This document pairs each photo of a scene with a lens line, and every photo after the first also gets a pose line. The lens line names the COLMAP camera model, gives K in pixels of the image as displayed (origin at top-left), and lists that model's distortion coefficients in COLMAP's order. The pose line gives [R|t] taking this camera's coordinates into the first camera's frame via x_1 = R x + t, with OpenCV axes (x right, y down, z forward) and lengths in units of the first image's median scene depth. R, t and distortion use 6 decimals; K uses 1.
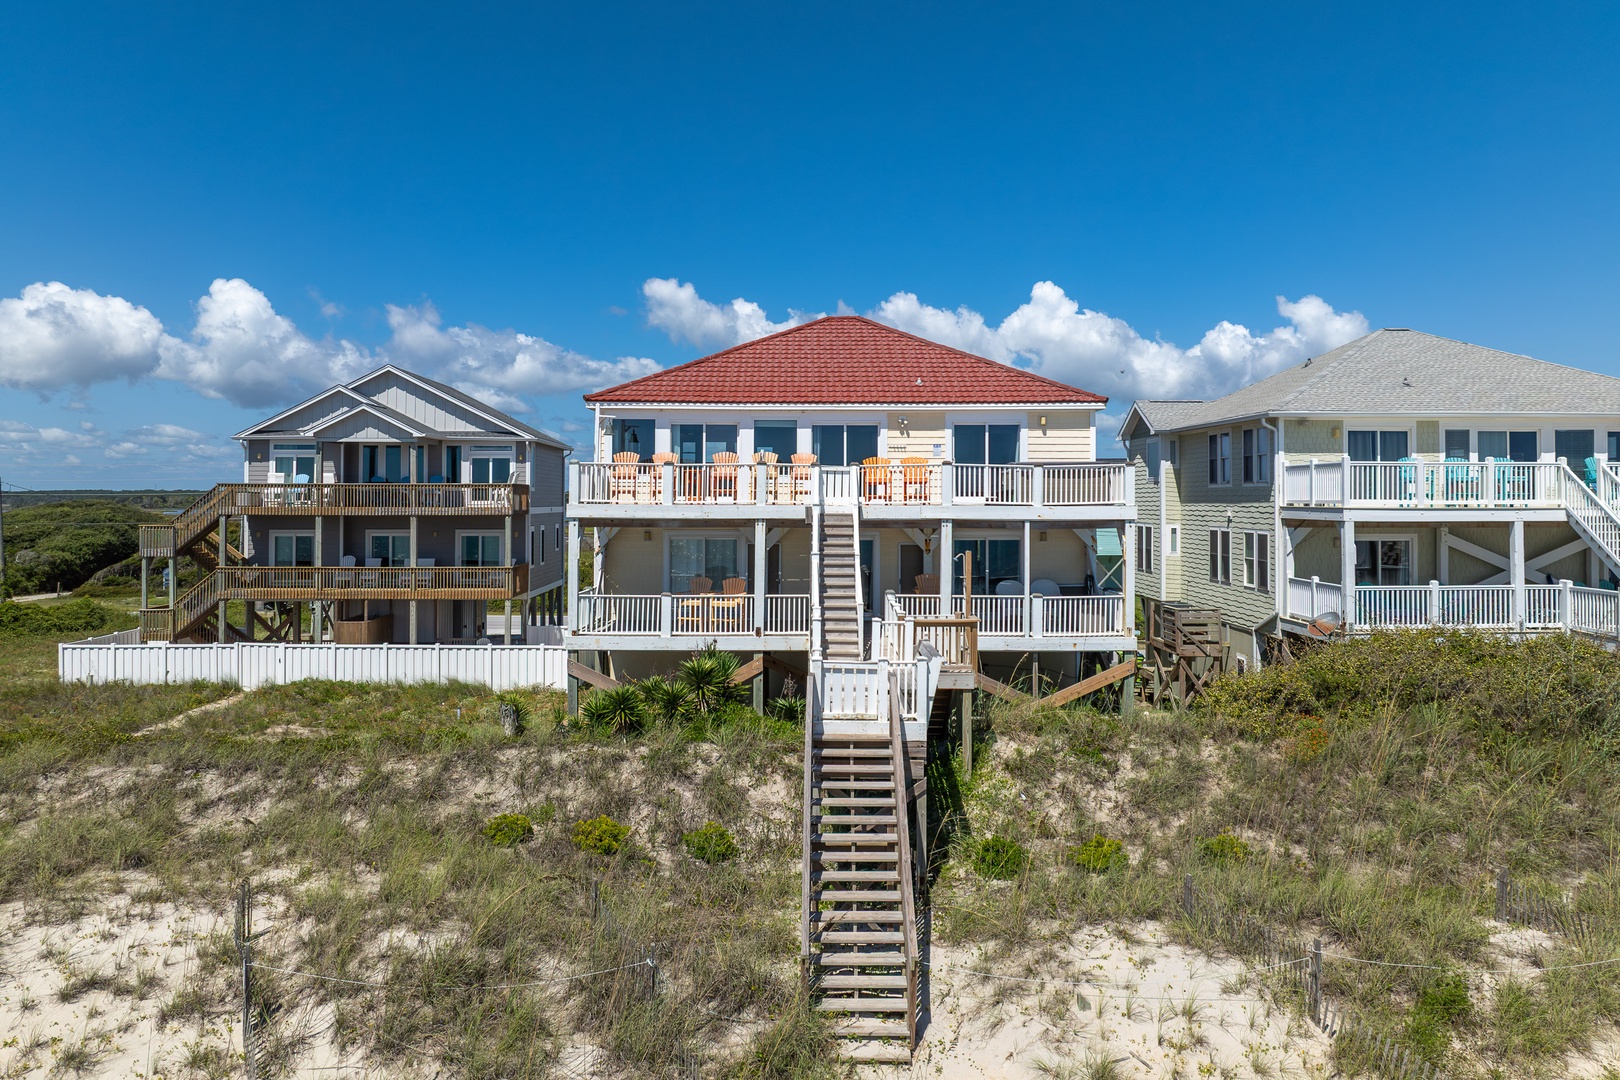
lens RADIAL K [[1151.3, 0, 815.9], [0, 1151.3, 488.4], [0, 0, 1]] dist [-0.034635, 0.007249]
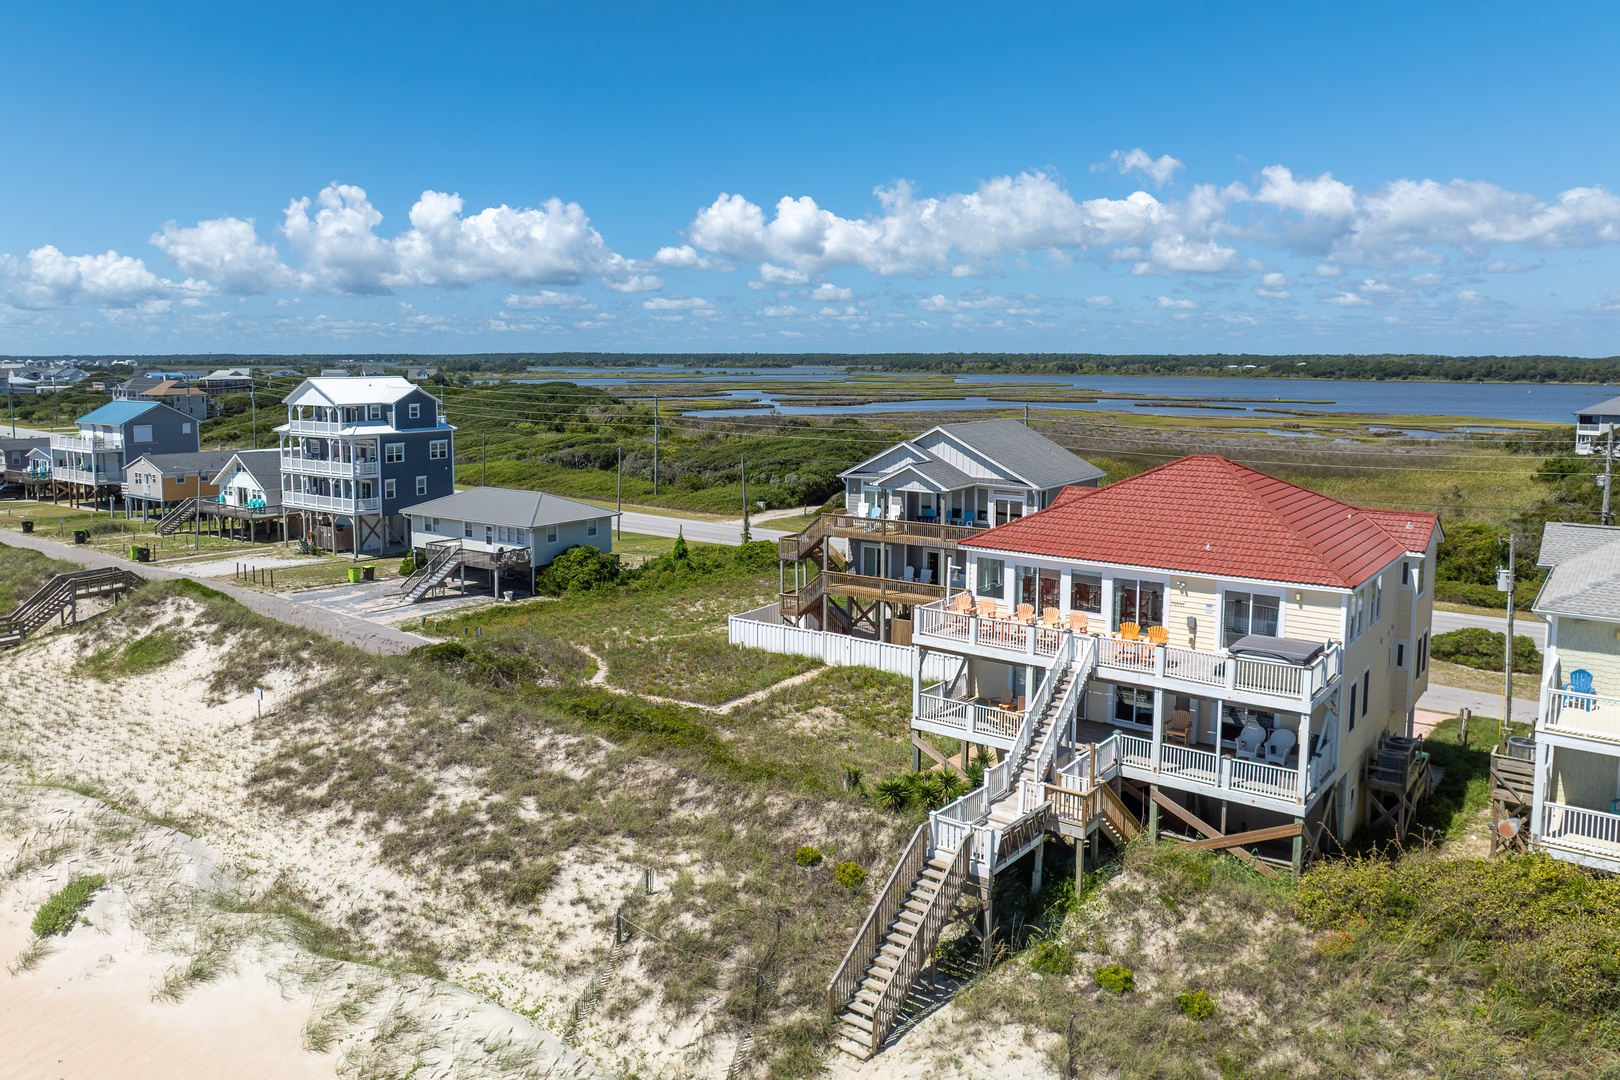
lens RADIAL K [[1151.3, 0, 809.2], [0, 1151.3, 496.7], [0, 0, 1]] dist [-0.034635, 0.007249]
pose [[0.793278, 0.074022, -0.604344, 0.616500], [0.004408, 0.991858, 0.127272, -0.385533], [0.608844, -0.103626, 0.786492, -0.268500]]
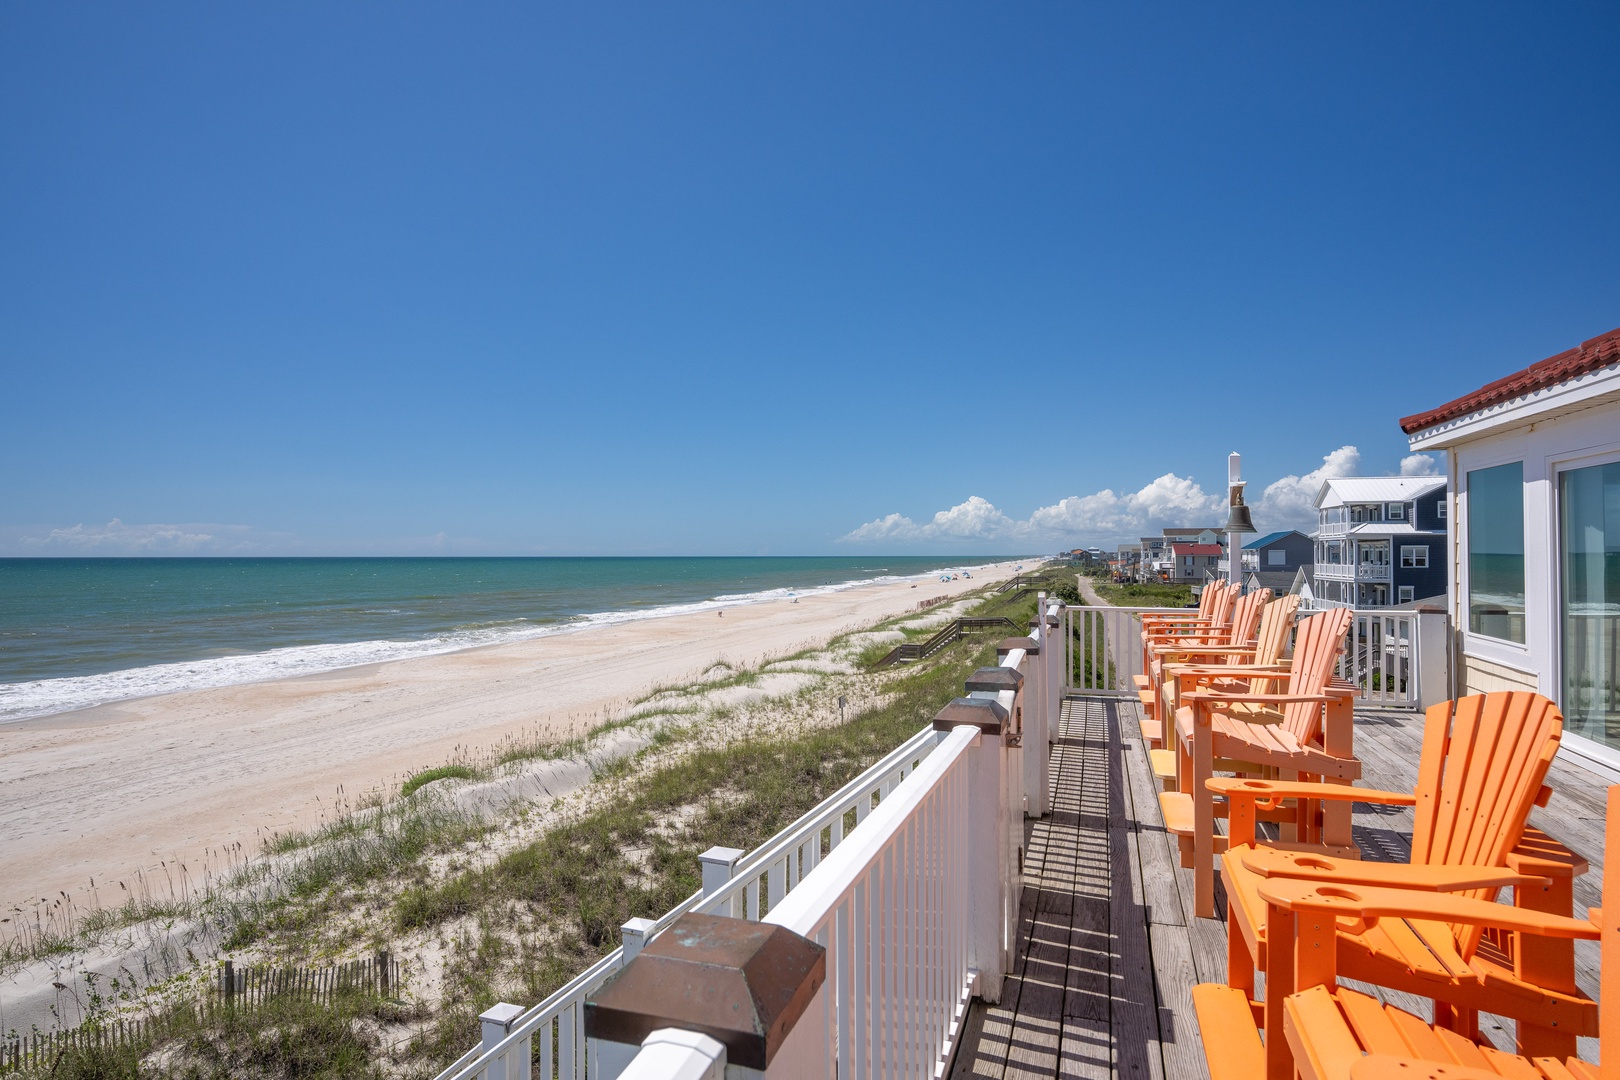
lens RADIAL K [[893.3, 0, 809.3], [0, 893.3, 540.6], [0, 0, 1]] dist [-0.008335, 0.000903]
pose [[-0.303000, -0.014819, -0.952875, 0.177160], [0.009751, 0.999779, -0.018650, -0.046627], [0.952941, -0.014943, -0.302789, 1.093001]]
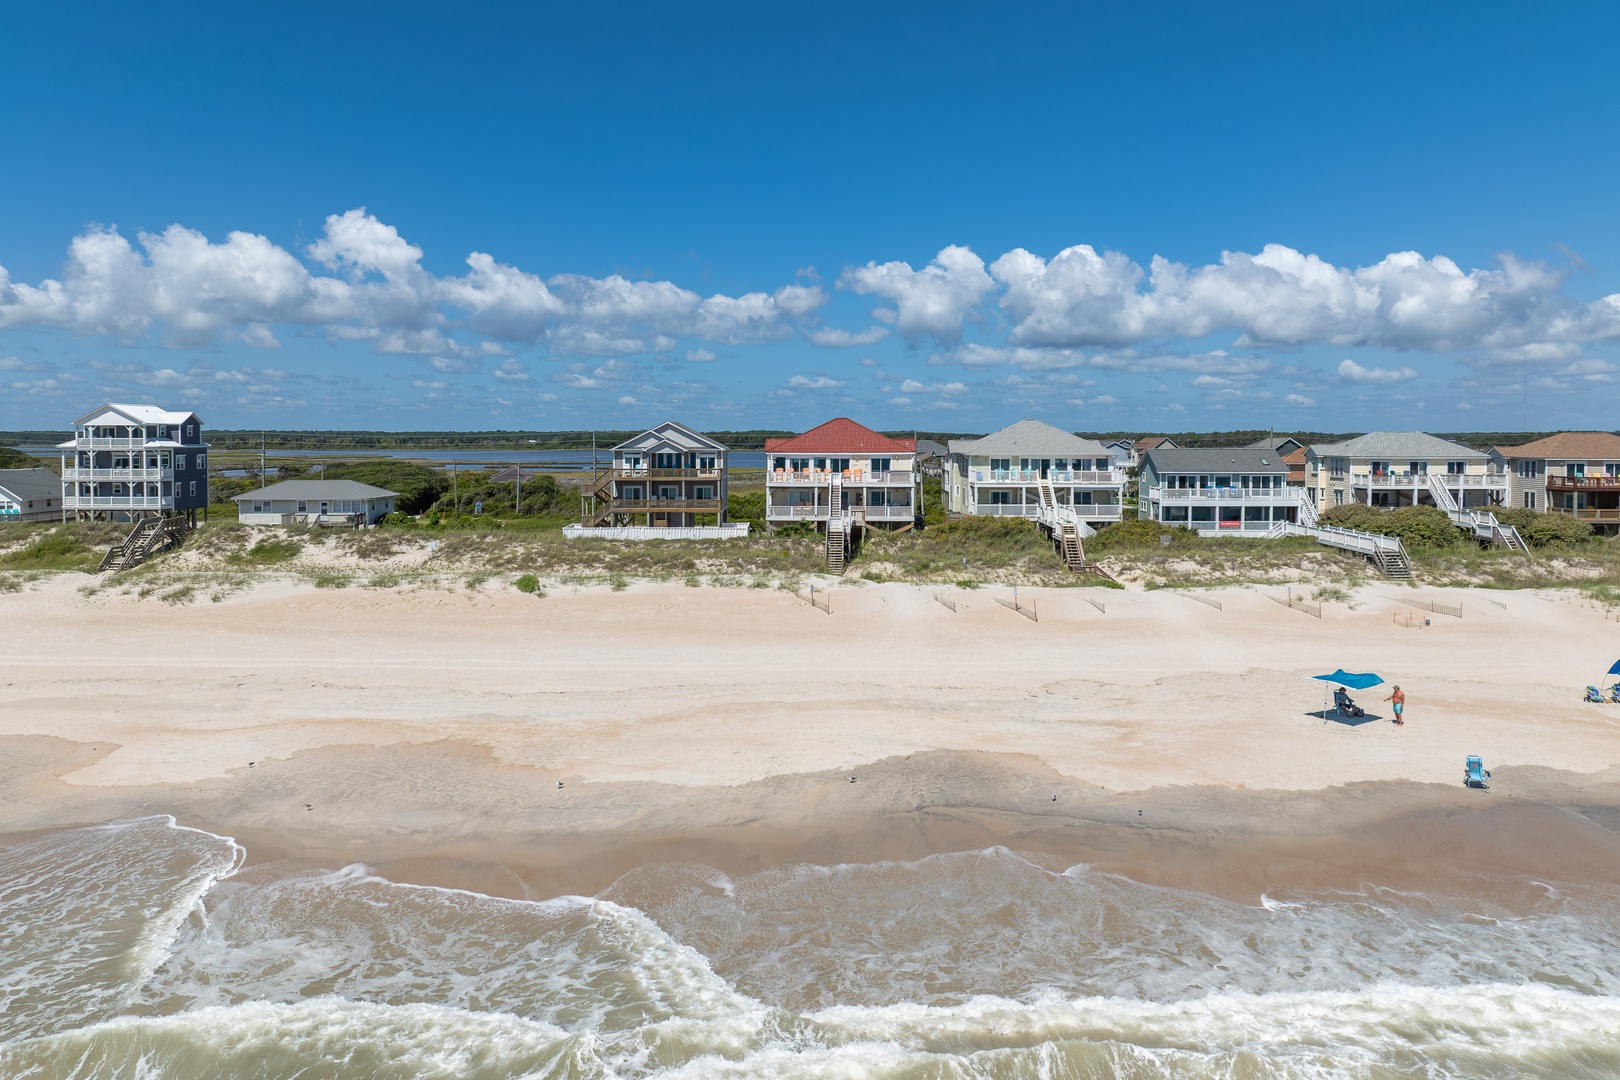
lens RADIAL K [[1151.3, 0, 809.3], [0, 1151.3, 526.7], [0, 0, 1]] dist [-0.034635, 0.007249]
pose [[0.999162, 0.002759, -0.040843, 0.093081], [0.000806, 0.996206, 0.087026, -0.188582], [0.040928, -0.086986, 0.995368, -3.060770]]
